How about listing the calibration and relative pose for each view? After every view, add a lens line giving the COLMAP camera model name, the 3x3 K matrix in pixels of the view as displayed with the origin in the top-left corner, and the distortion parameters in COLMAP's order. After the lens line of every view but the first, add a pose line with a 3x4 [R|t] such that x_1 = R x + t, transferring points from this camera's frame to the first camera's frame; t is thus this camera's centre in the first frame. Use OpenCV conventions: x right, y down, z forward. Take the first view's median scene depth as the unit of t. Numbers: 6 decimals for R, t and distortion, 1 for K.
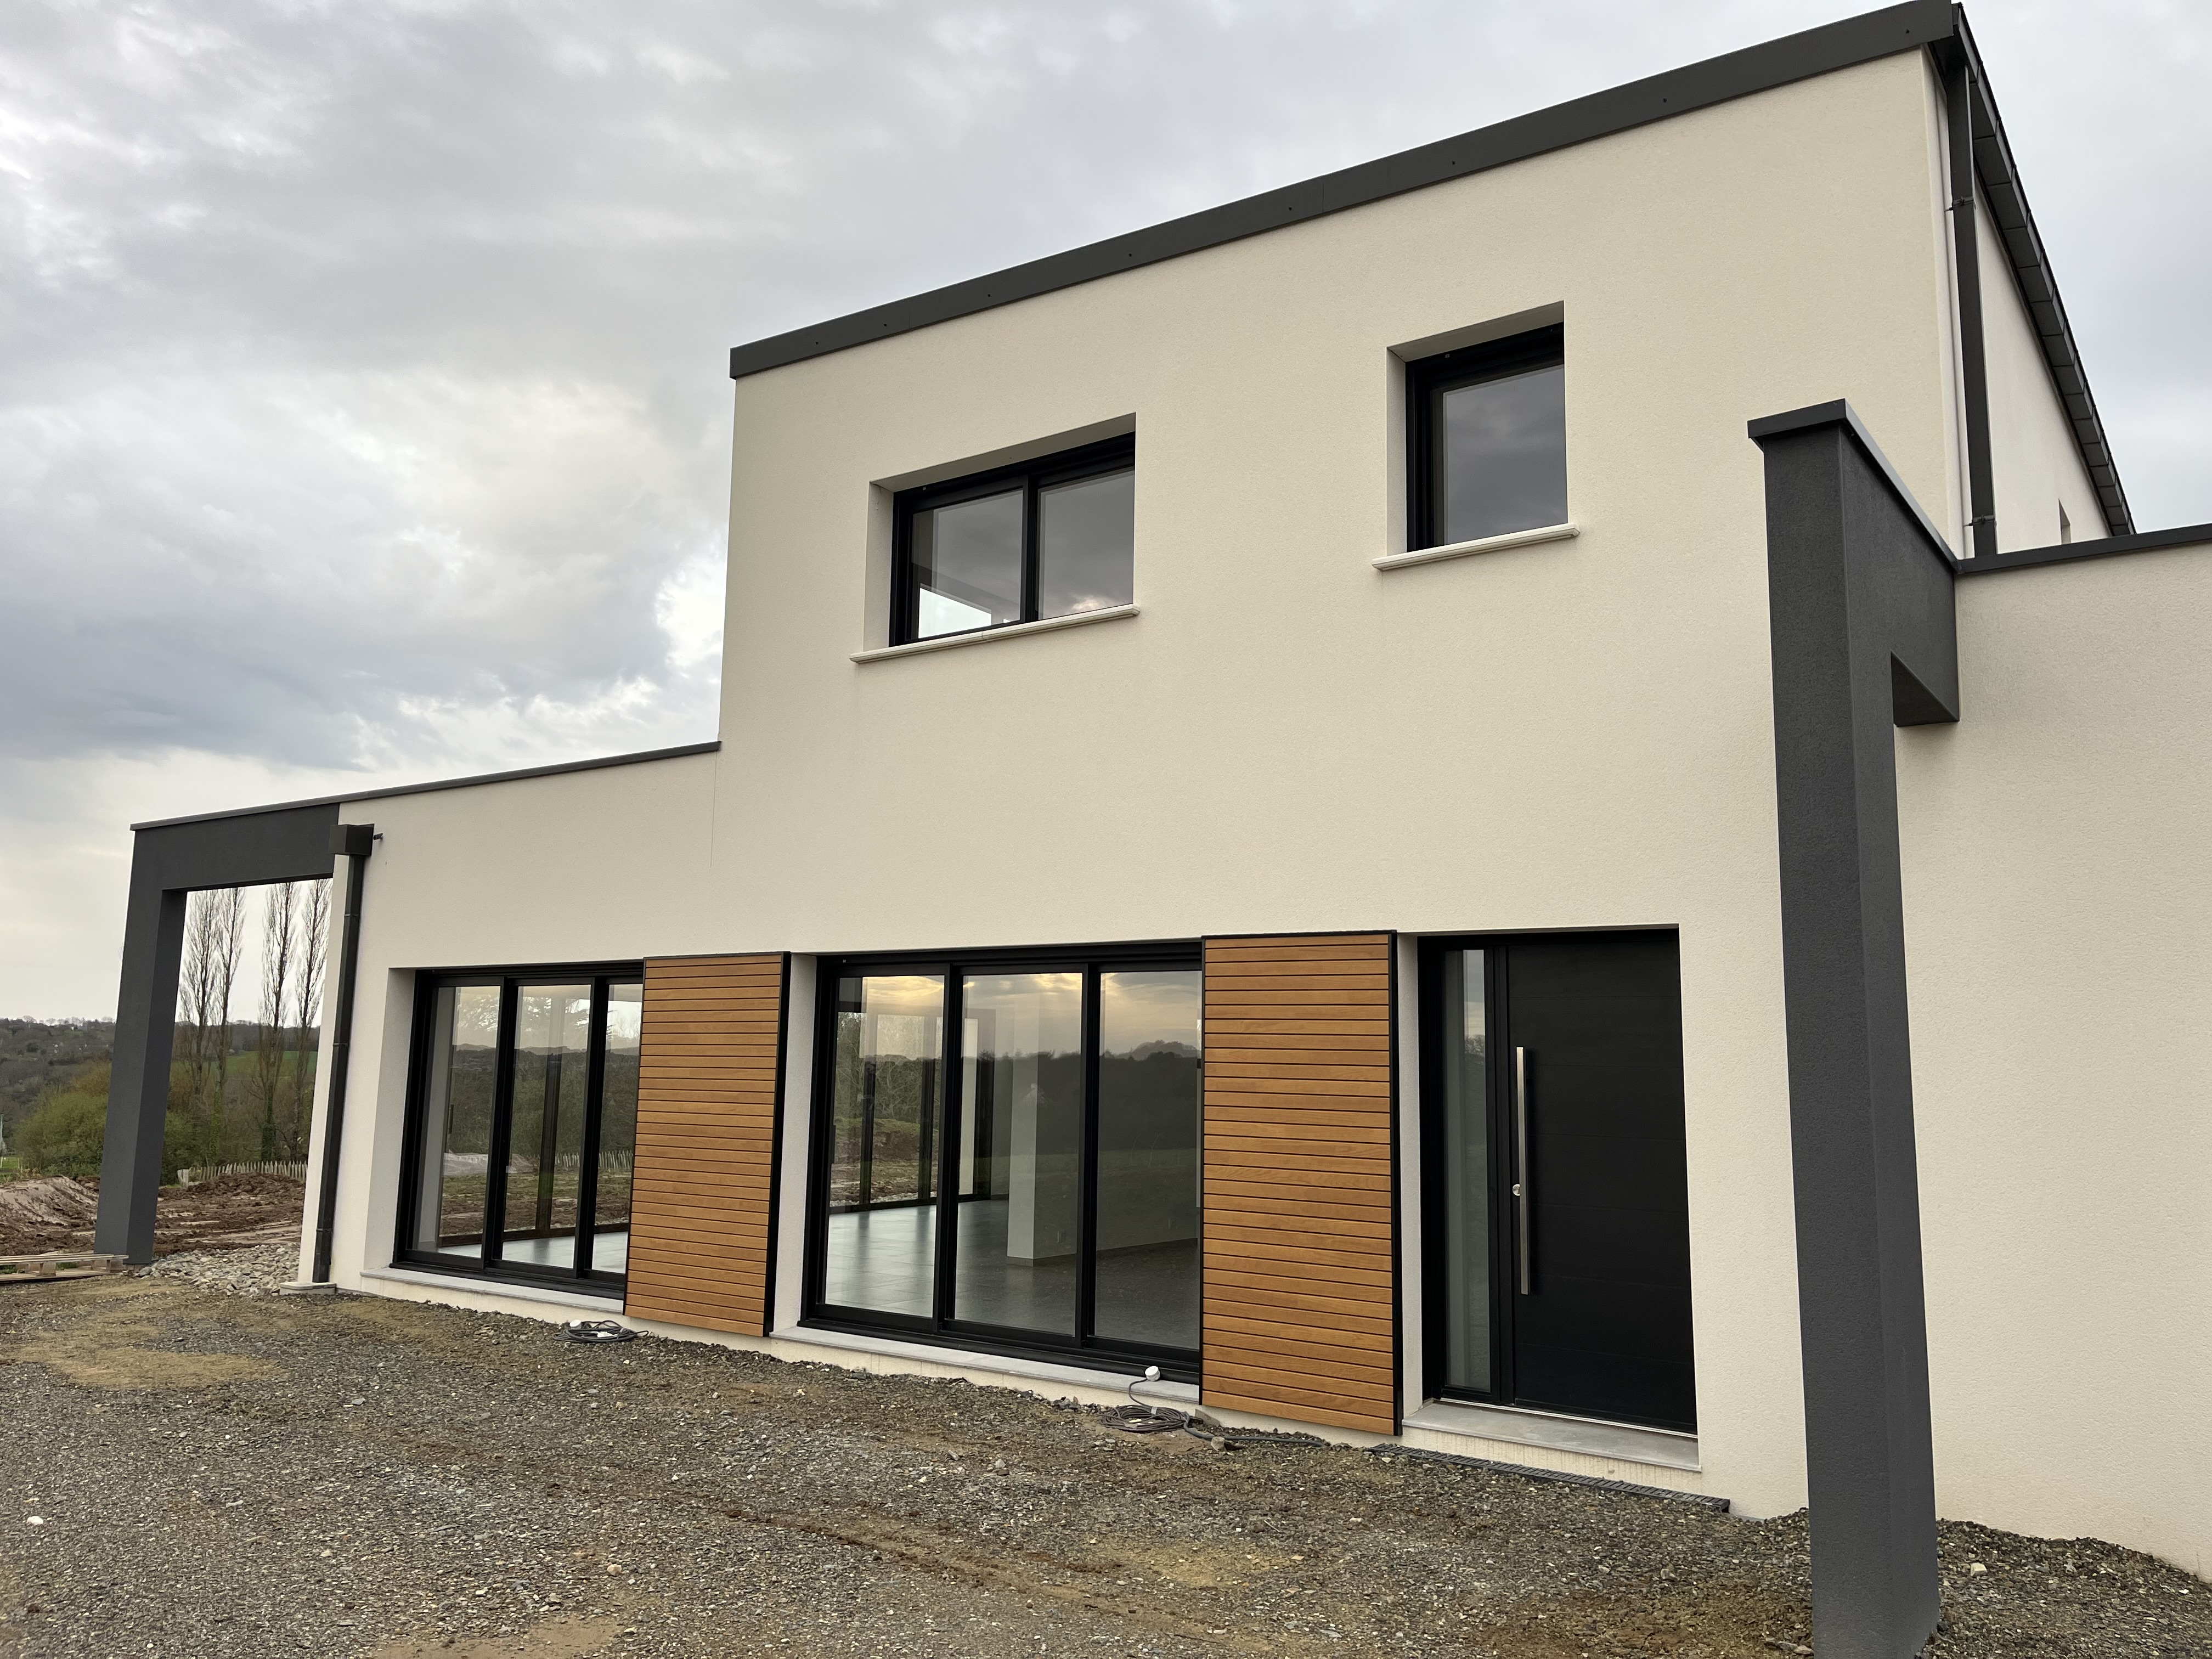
lens RADIAL K [[1683.5, 0, 1101.4], [0, 1683.5, 820.6], [0, 0, 1]] dist [0.022709, -0.021926]
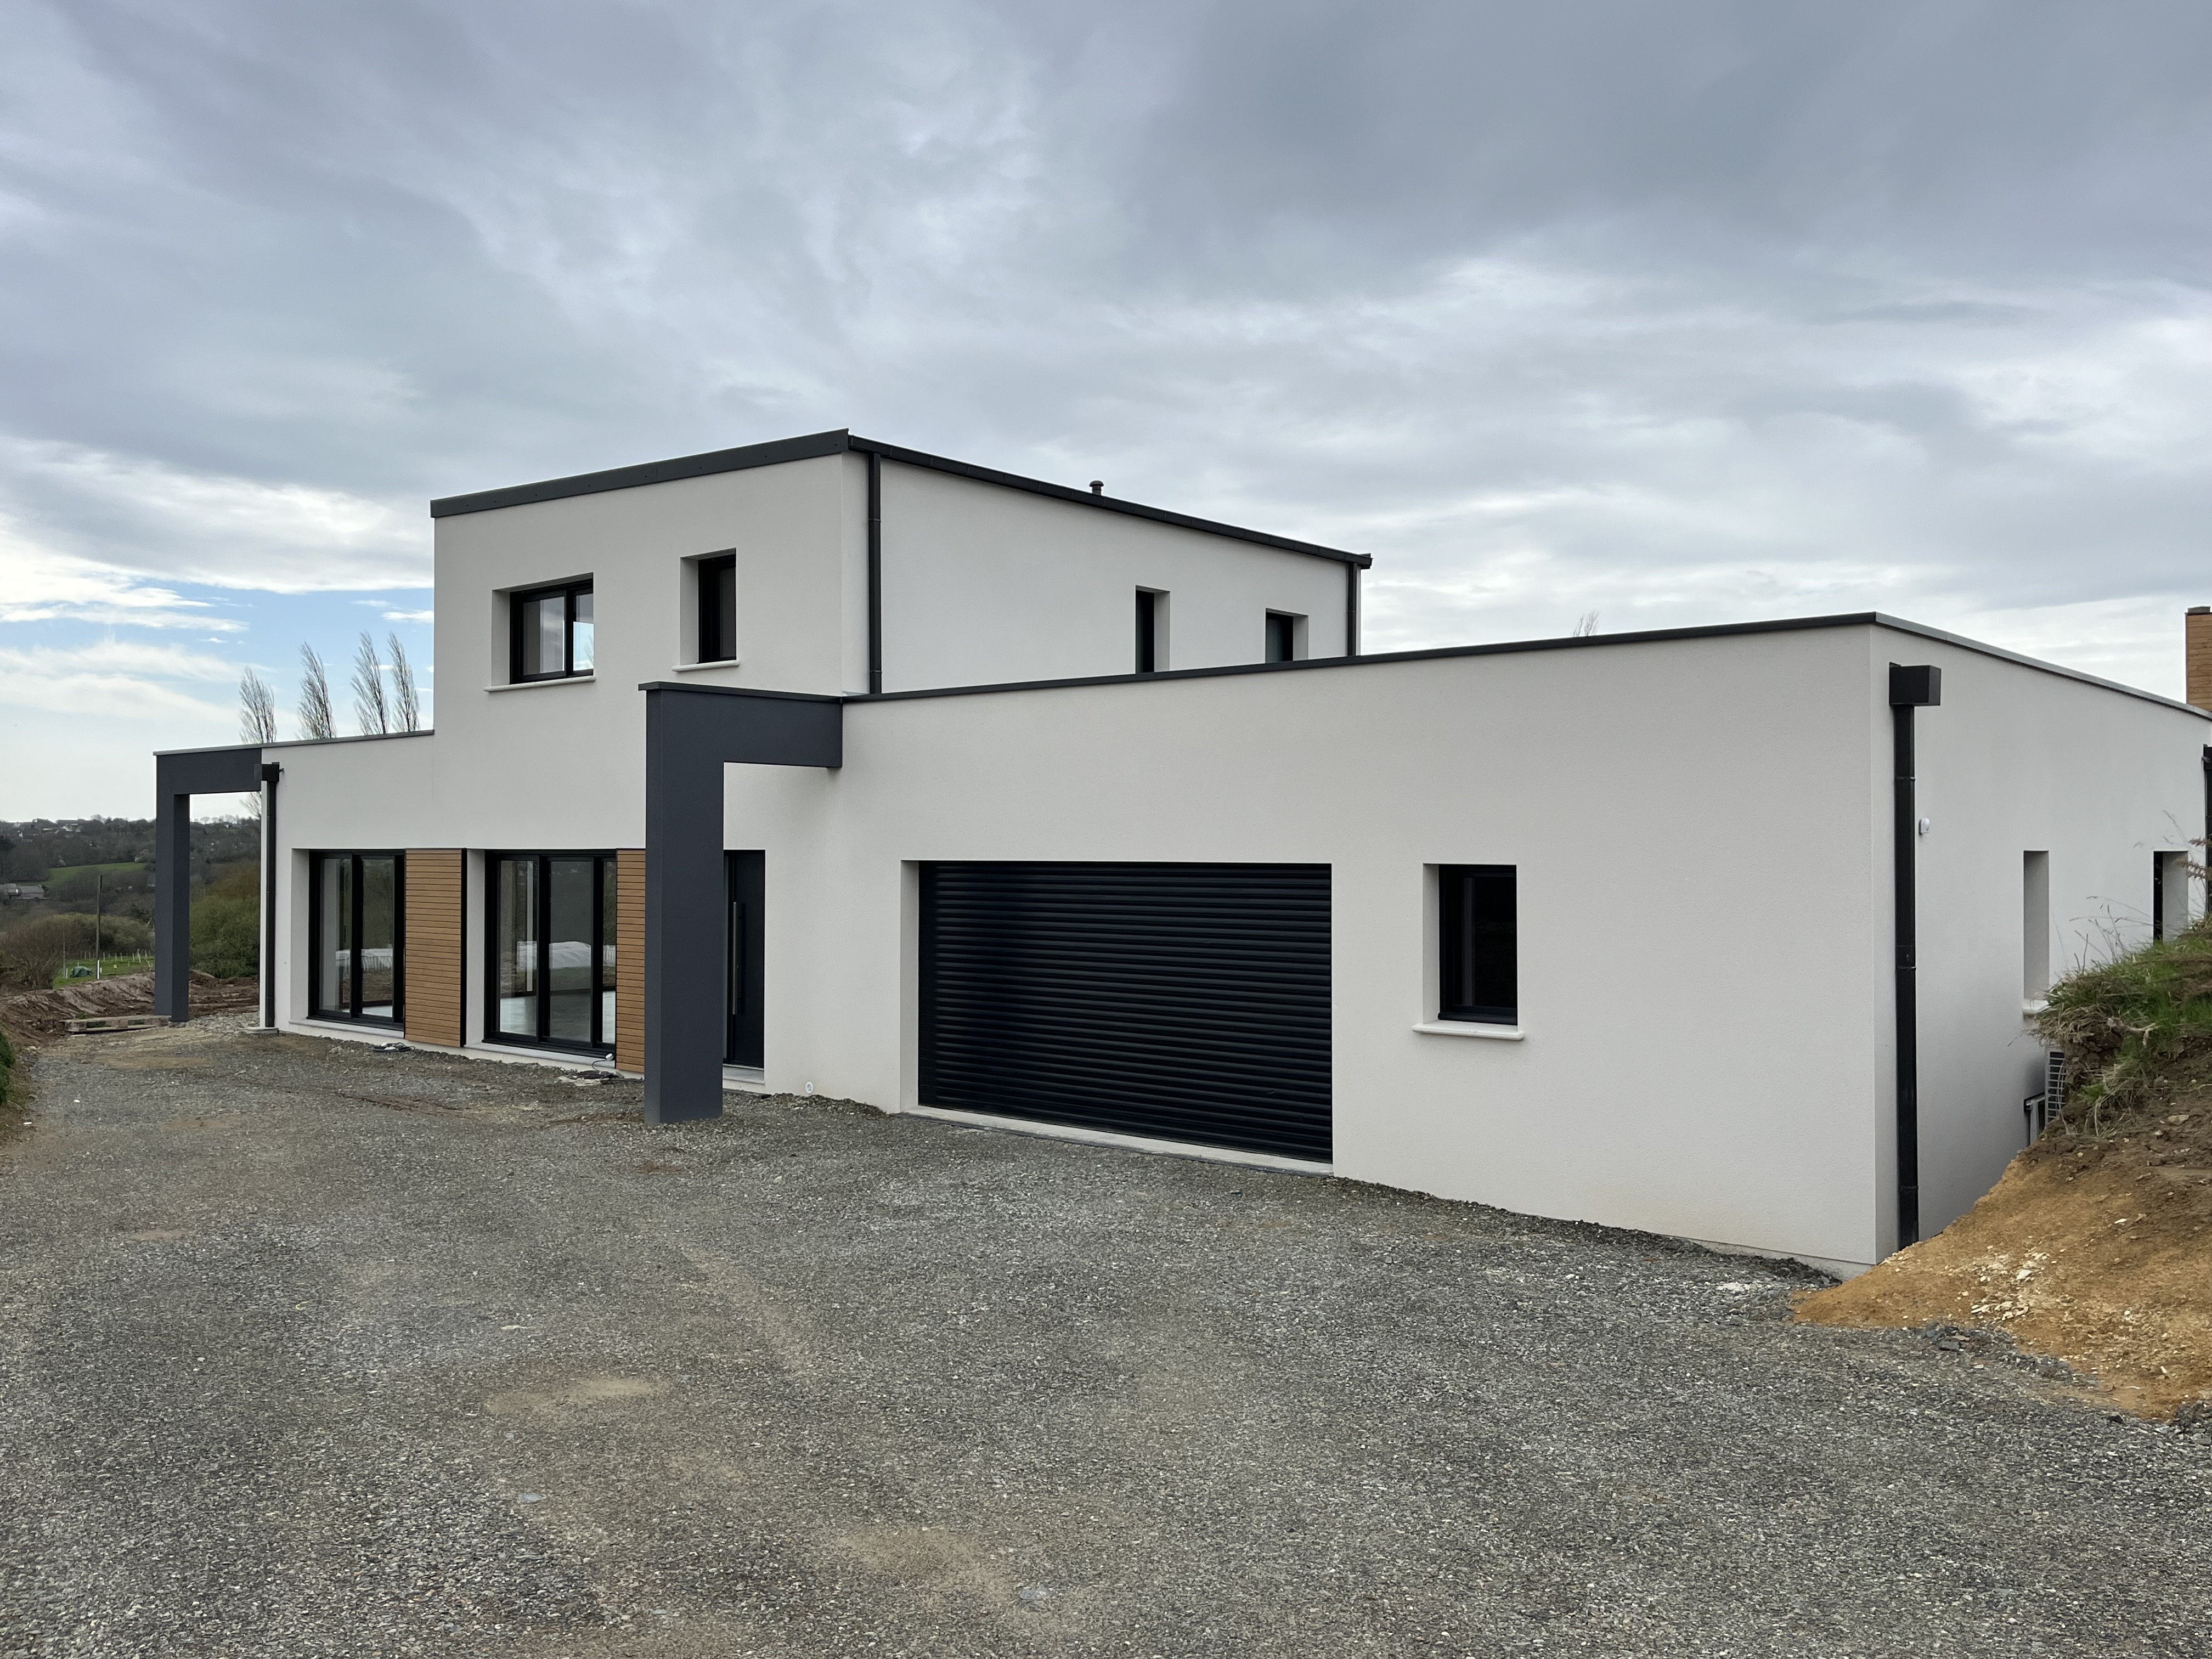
lens RADIAL K [[1750.2, 0, 1112.8], [0, 1750.2, 835.7], [0, 0, 1]] dist [0.006738, 0.005332]
pose [[0.997101, -0.017604, -0.074029, 0.612335], [0.027530, 0.990423, 0.135292, -0.162842], [0.070938, -0.136937, 0.988036, -0.788588]]
